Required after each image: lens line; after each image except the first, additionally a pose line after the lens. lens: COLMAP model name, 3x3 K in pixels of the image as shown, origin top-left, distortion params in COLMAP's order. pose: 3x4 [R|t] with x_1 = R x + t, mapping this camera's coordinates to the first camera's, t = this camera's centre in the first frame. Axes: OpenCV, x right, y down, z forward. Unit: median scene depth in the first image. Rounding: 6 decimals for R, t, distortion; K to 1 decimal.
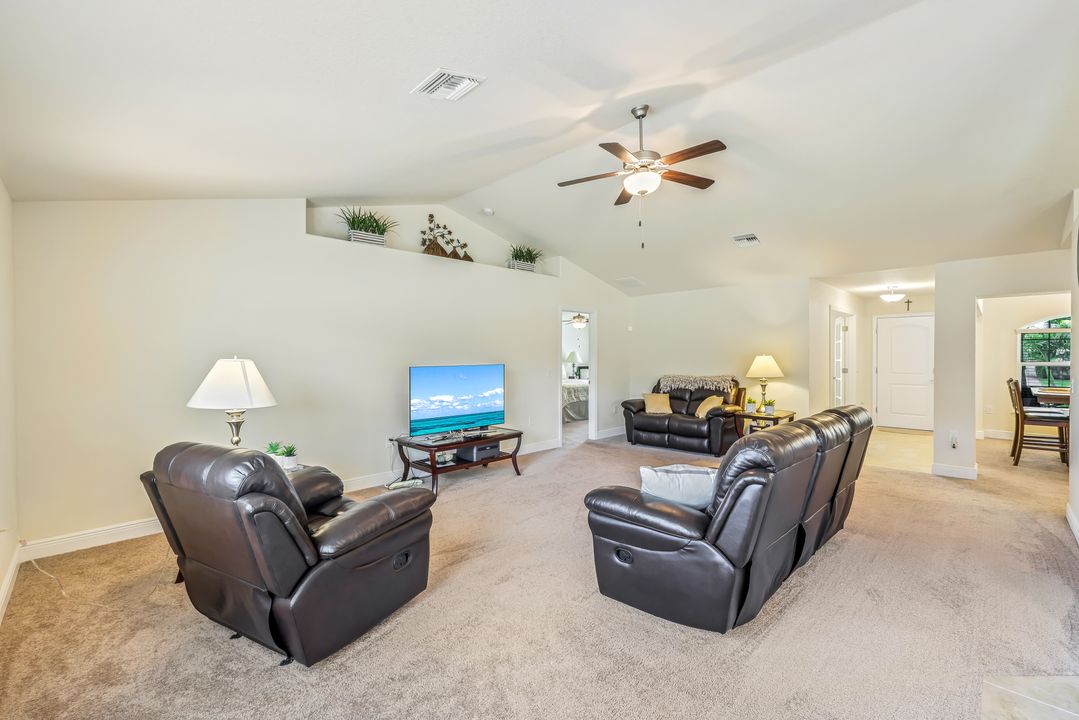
lens RADIAL K [[461.3, 0, 536.6], [0, 461.3, 357.9], [0, 0, 1]] dist [-0.001133, 0.000885]
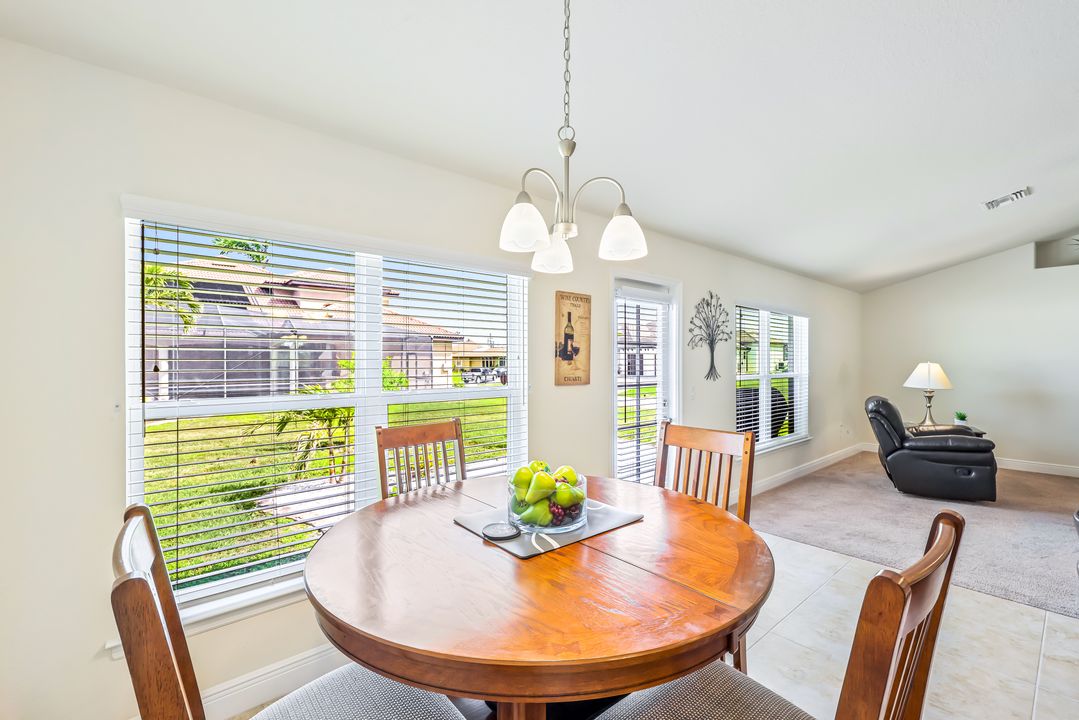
lens RADIAL K [[461.3, 0, 538.4], [0, 461.3, 360.8], [0, 0, 1]] dist [-0.001133, 0.000885]
pose [[-0.070622, 0.002645, -0.997500, 0.699941], [-0.007618, 0.999966, 0.003190, 0.000257], [0.997474, 0.007824, -0.070599, -0.241434]]
